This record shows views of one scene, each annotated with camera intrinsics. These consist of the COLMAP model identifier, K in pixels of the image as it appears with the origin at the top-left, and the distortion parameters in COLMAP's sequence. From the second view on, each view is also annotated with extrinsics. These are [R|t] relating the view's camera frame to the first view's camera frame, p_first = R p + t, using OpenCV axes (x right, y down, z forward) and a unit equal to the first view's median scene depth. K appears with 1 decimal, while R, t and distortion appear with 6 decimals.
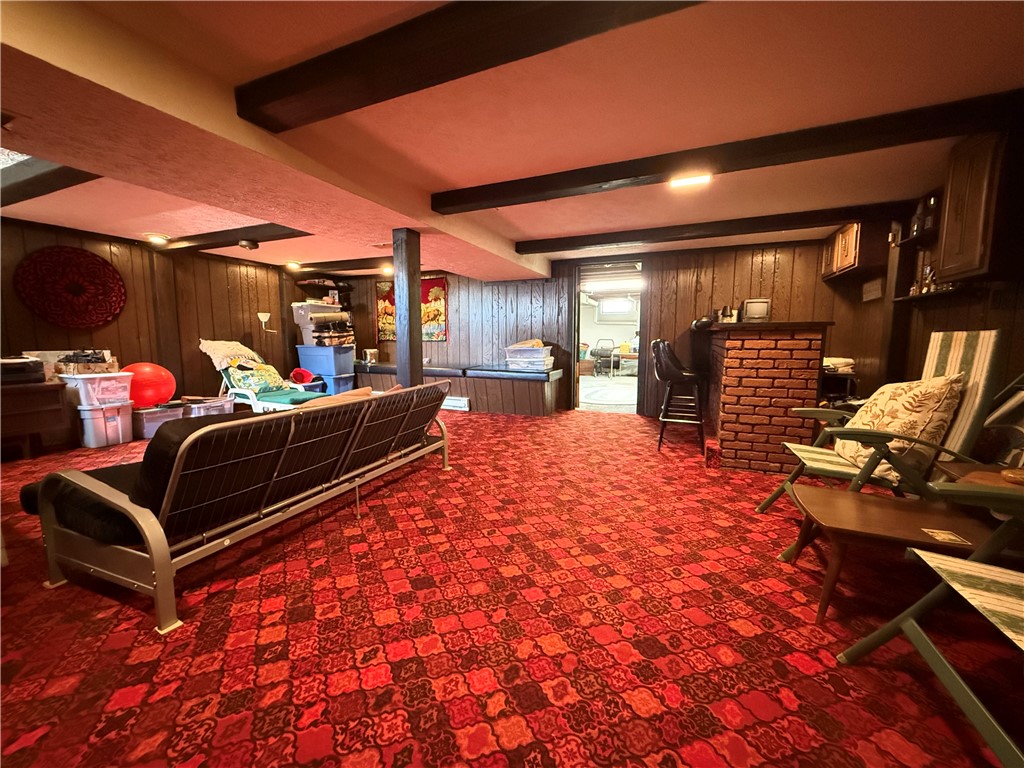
lens RADIAL K [[410.6, 0, 510.7], [0, 410.6, 382.8], [0, 0, 1]] dist [0.002362, -0.001011]
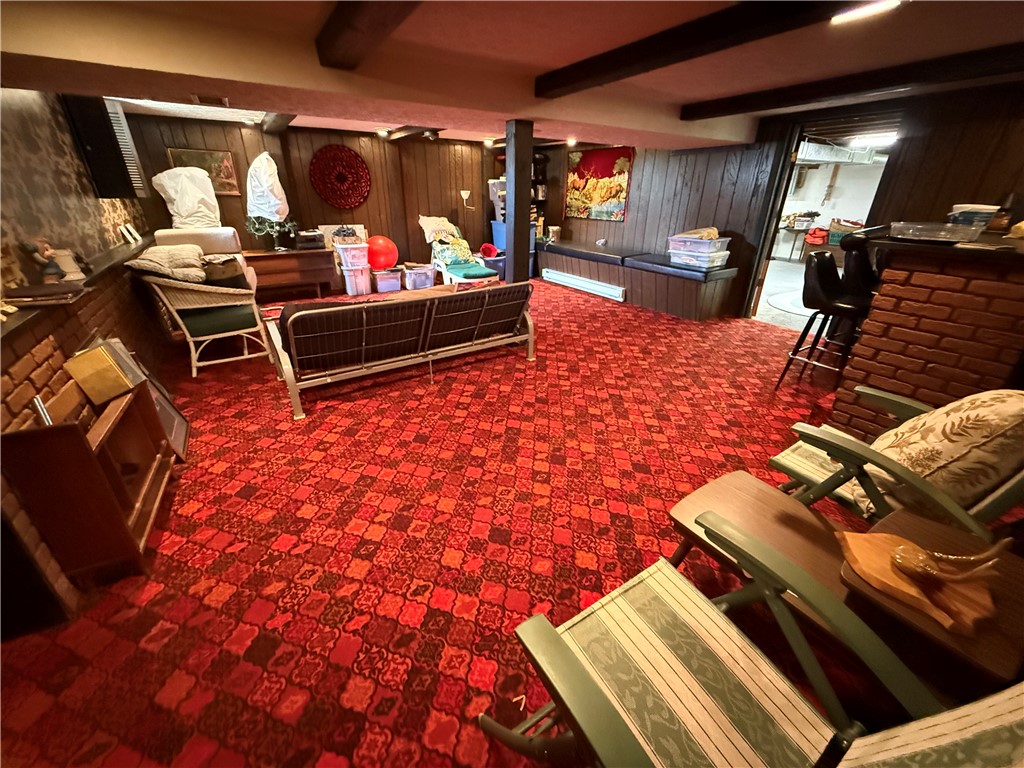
lens RADIAL K [[410.6, 0, 511.3], [0, 410.6, 384.0], [0, 0, 1]] dist [0.002362, -0.001011]
pose [[0.829127, 0.243425, -0.503282, 0.327712], [-0.070200, 0.938435, 0.338248, -0.091125], [0.554636, -0.245120, 0.795170, 0.035854]]
